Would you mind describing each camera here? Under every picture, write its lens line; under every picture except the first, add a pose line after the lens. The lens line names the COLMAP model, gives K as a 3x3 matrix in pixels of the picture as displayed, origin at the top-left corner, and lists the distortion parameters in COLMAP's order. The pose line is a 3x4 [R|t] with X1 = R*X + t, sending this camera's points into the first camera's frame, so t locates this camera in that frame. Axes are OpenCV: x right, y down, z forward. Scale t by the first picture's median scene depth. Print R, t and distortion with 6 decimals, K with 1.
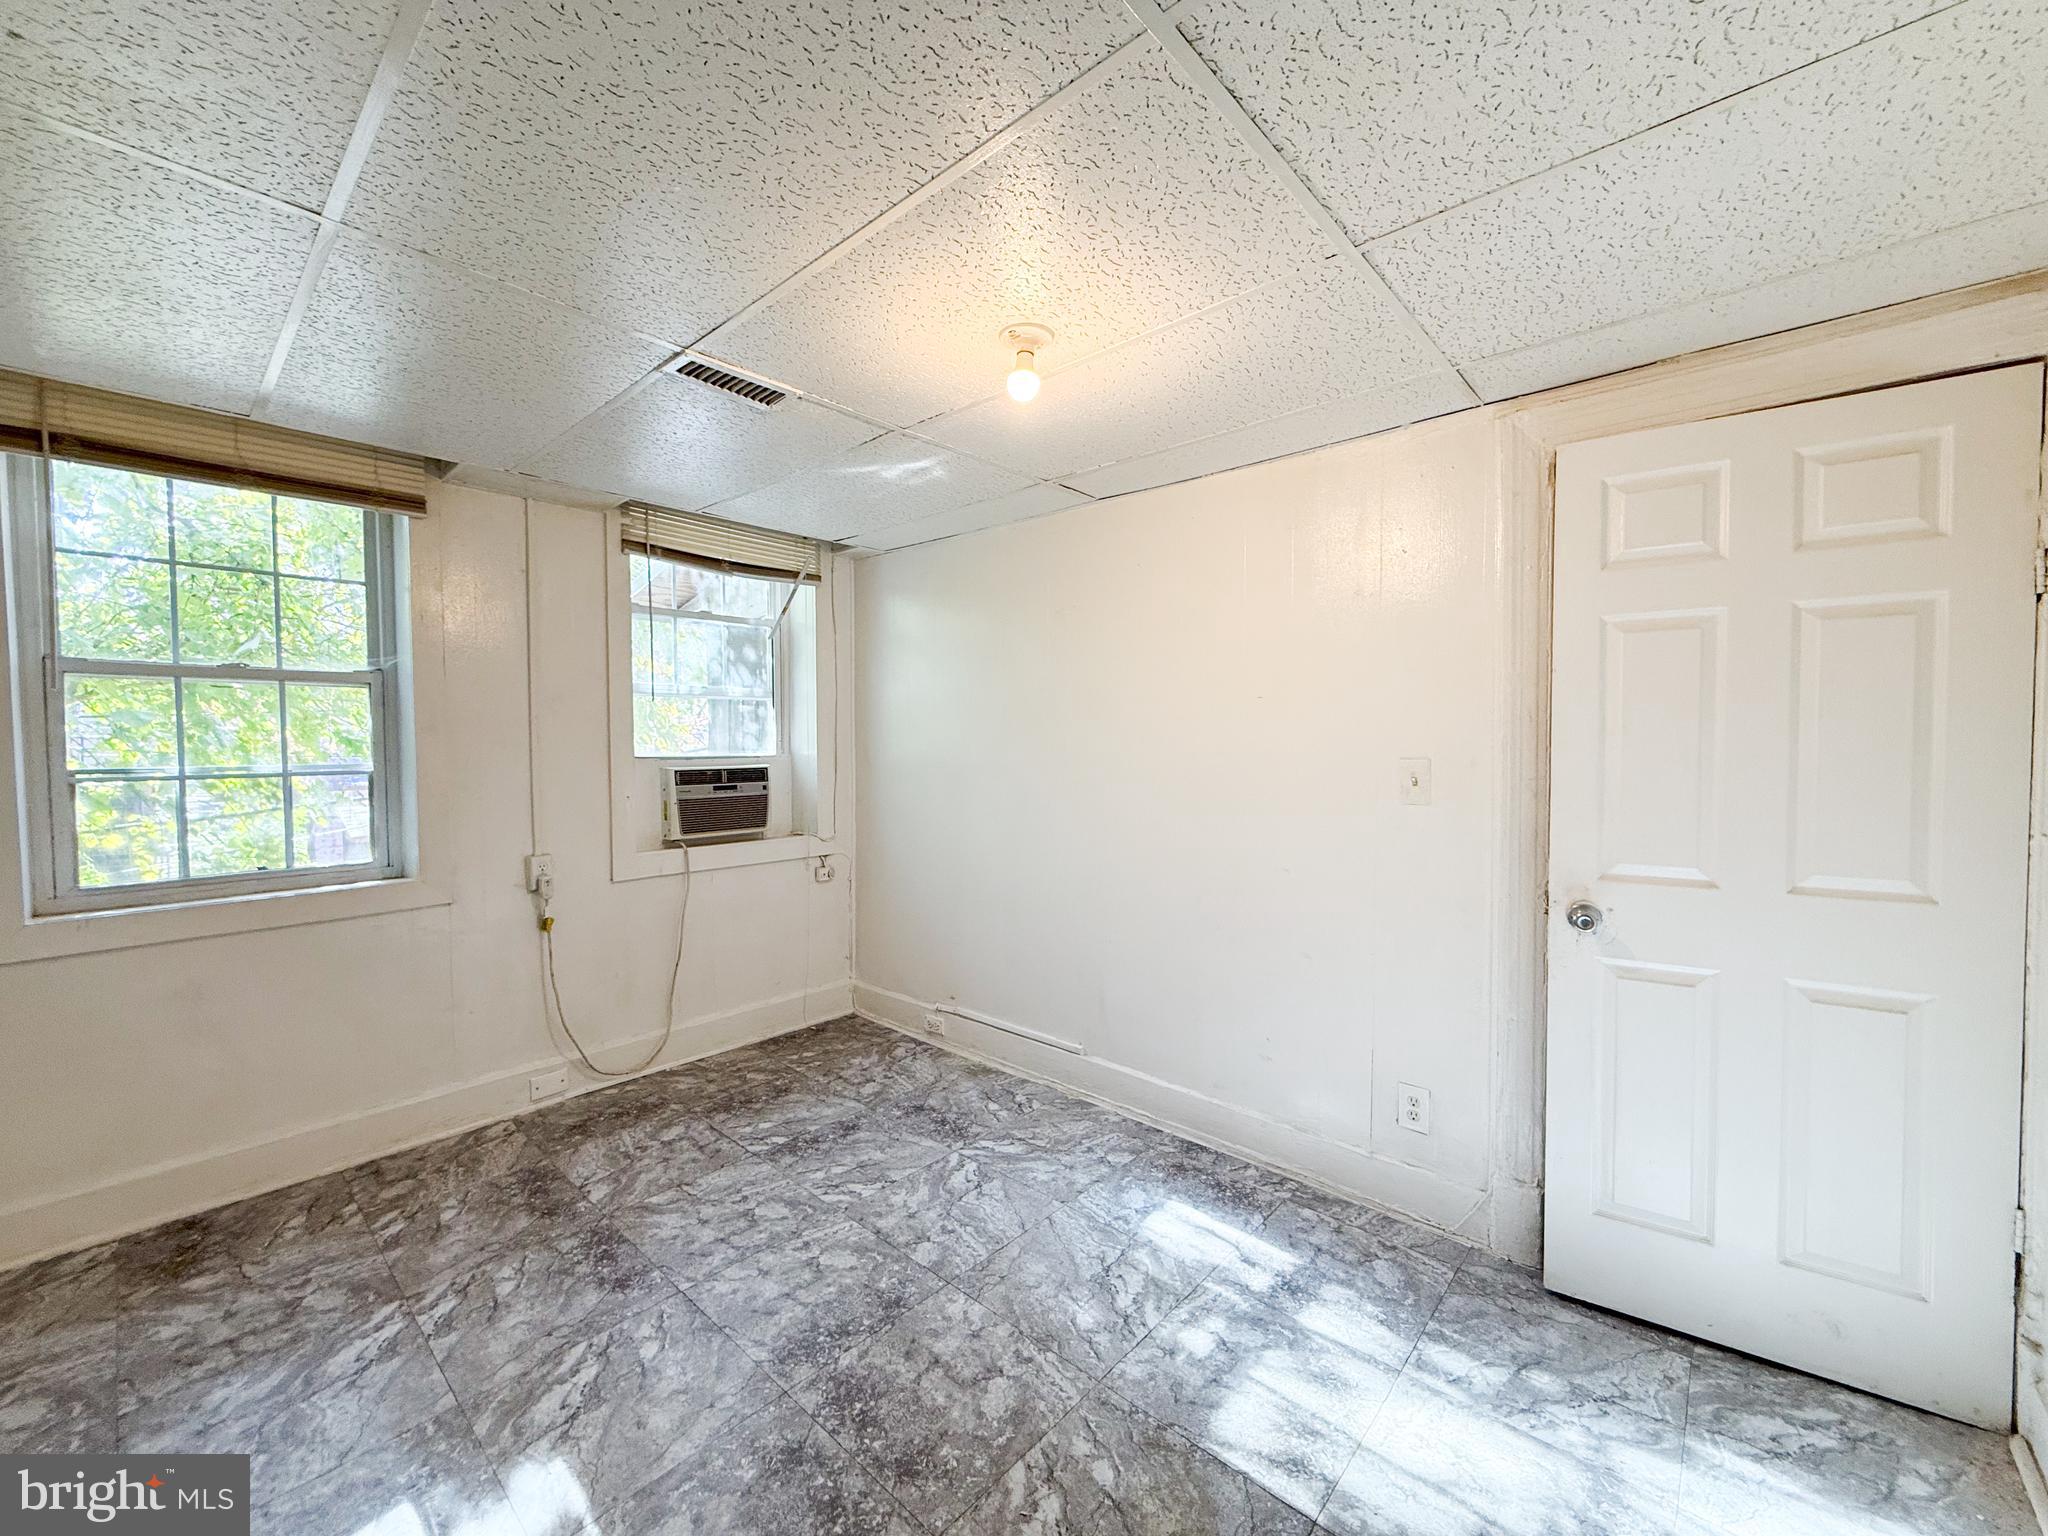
lens RADIAL K [[812.2, 0, 1017.4], [0, 812.2, 768.9], [0, 0, 1]] dist [0.000876, 0.000182]
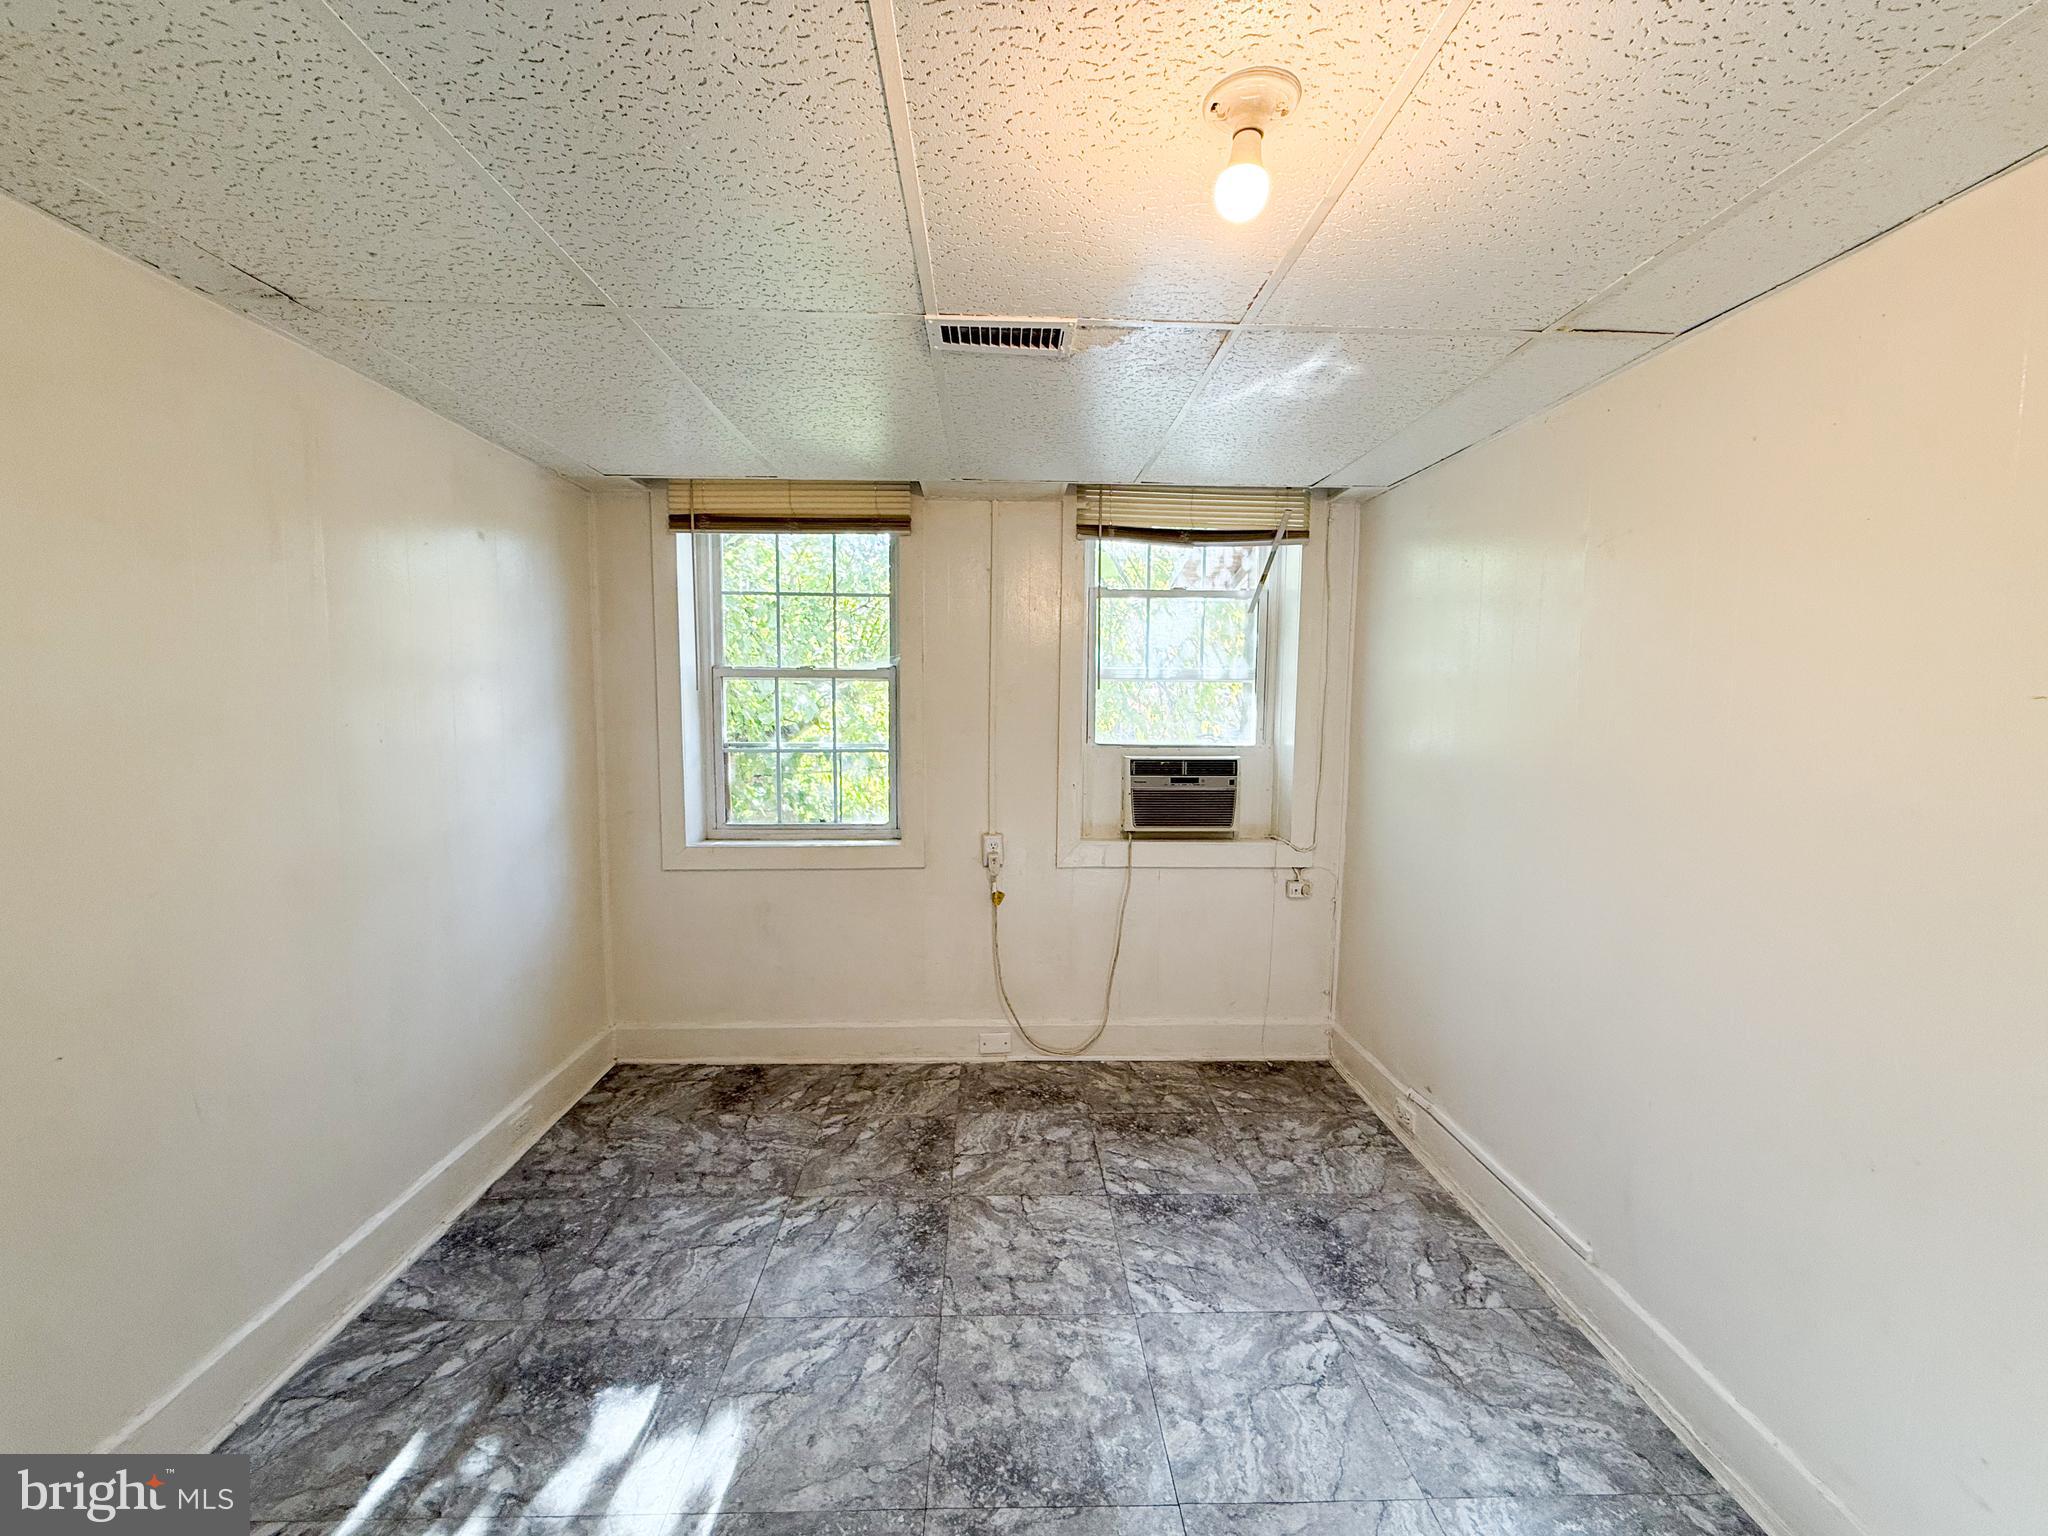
lens RADIAL K [[812.2, 0, 1021.1], [0, 812.2, 769.1], [0, 0, 1]] dist [0.000876, 0.000182]
pose [[0.695372, 0.071615, -0.715072, 0.233390], [-0.036431, 0.997256, 0.064449, -0.058426], [0.717726, -0.018765, 0.696073, 0.313612]]
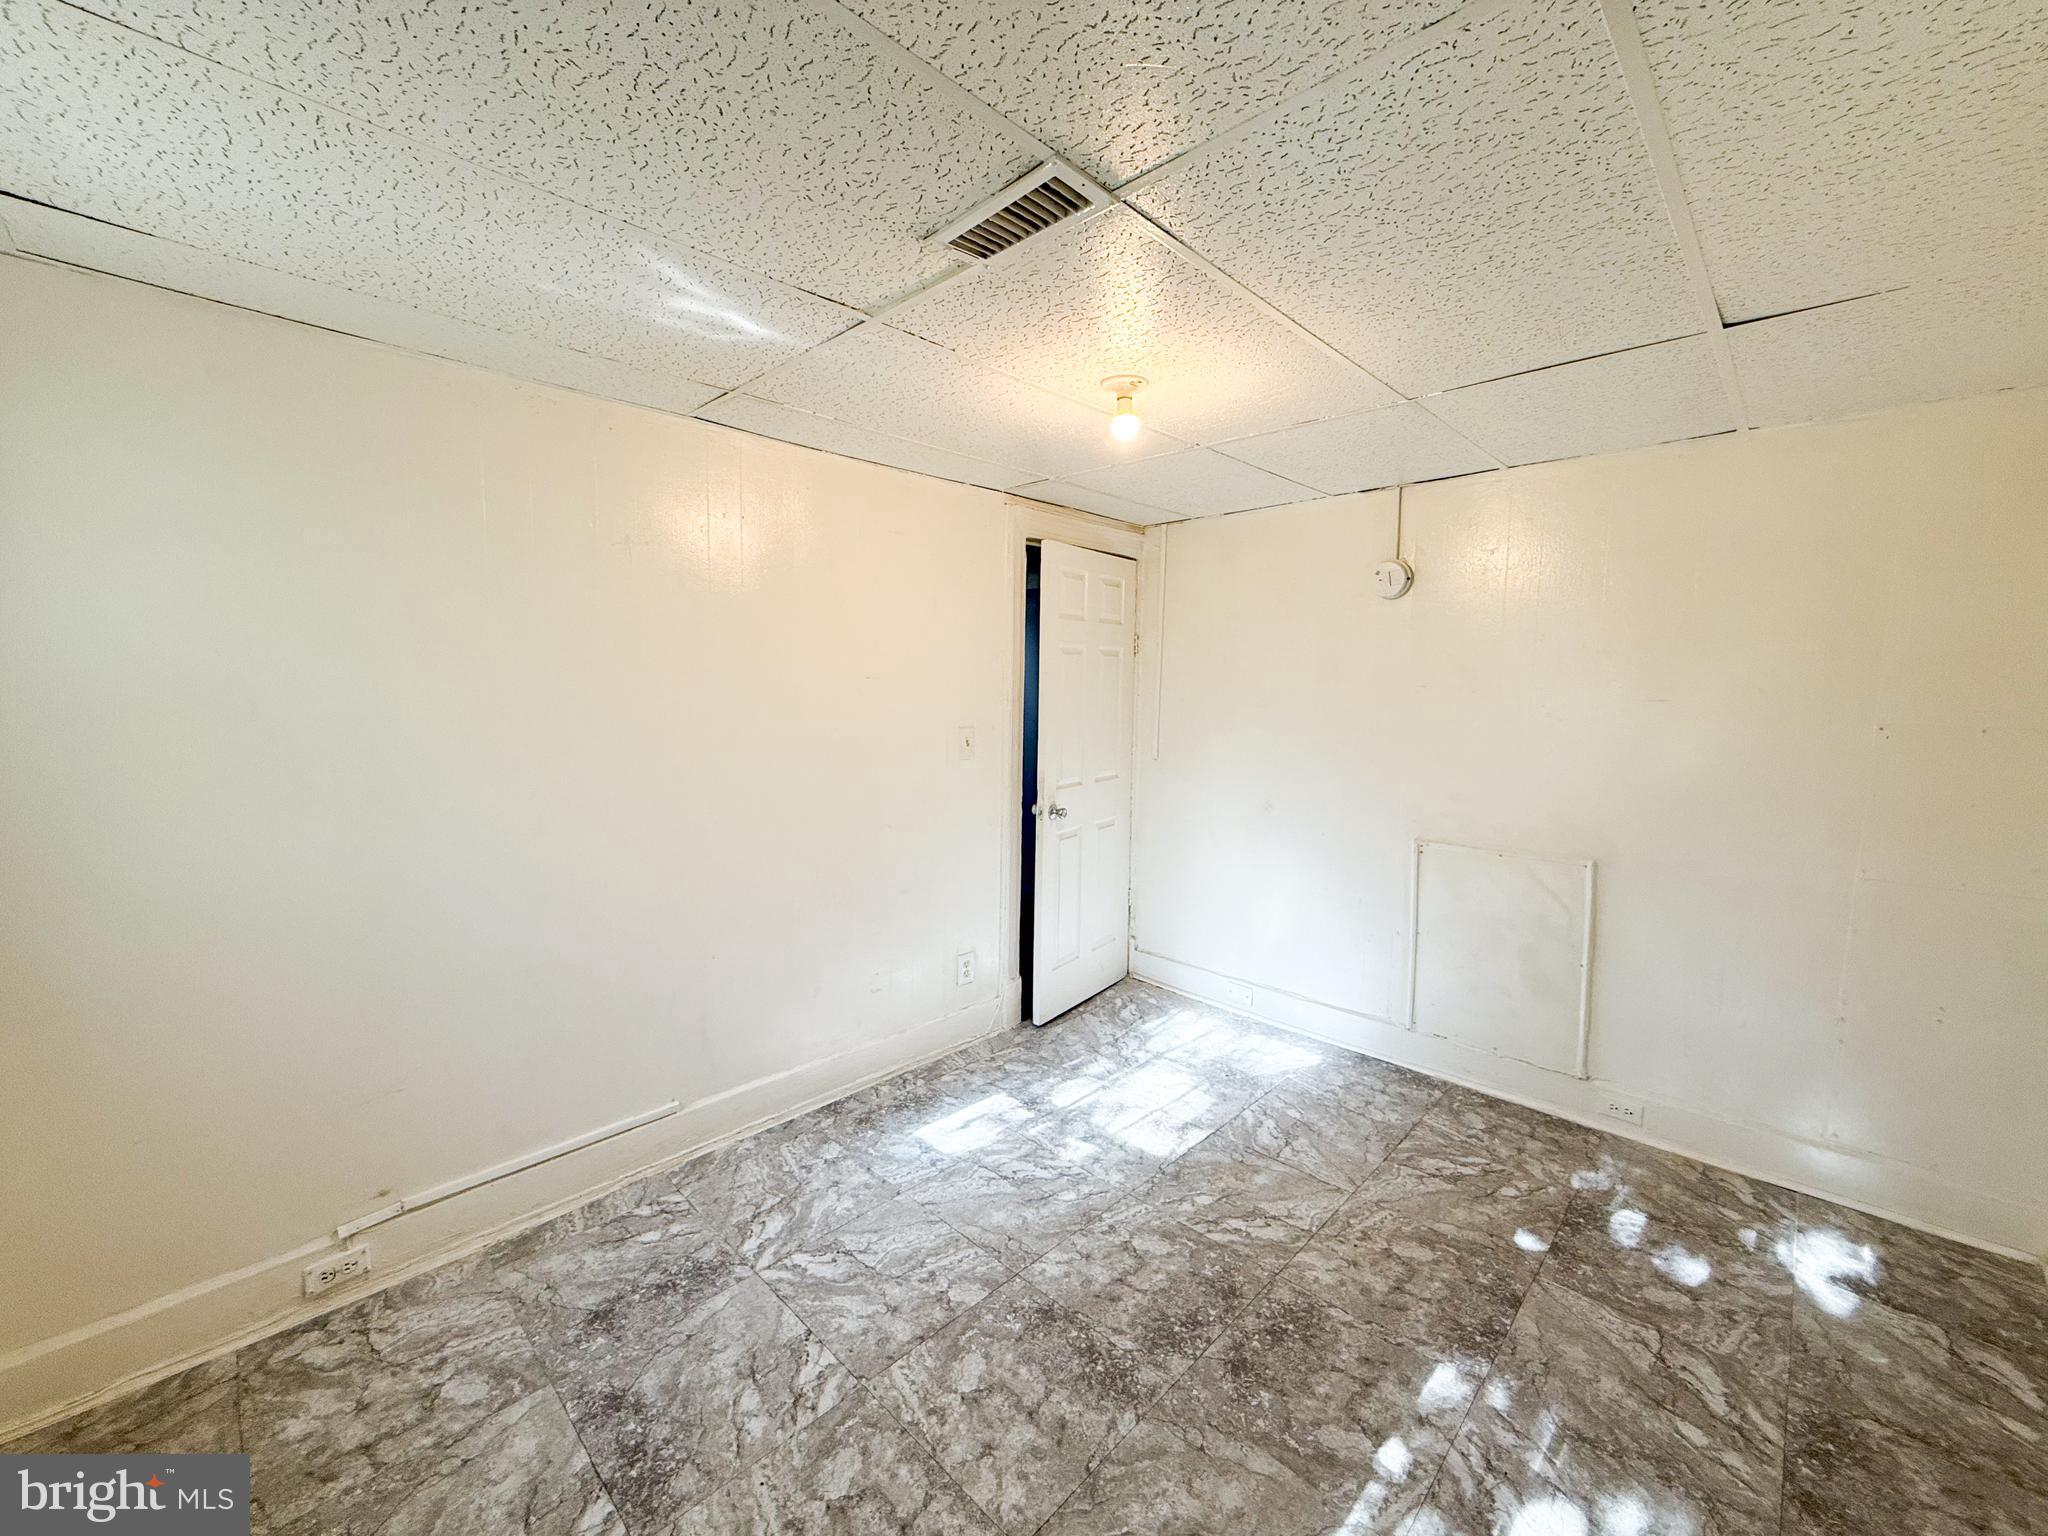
lens RADIAL K [[812.2, 0, 1022.6], [0, 812.2, 764.6], [0, 0, 1]] dist [0.000876, 0.000182]
pose [[0.042450, -0.101491, 0.993930, -0.804342], [0.021349, 0.994692, 0.100657, -0.075706], [-0.998870, 0.016947, 0.044391, 0.740335]]
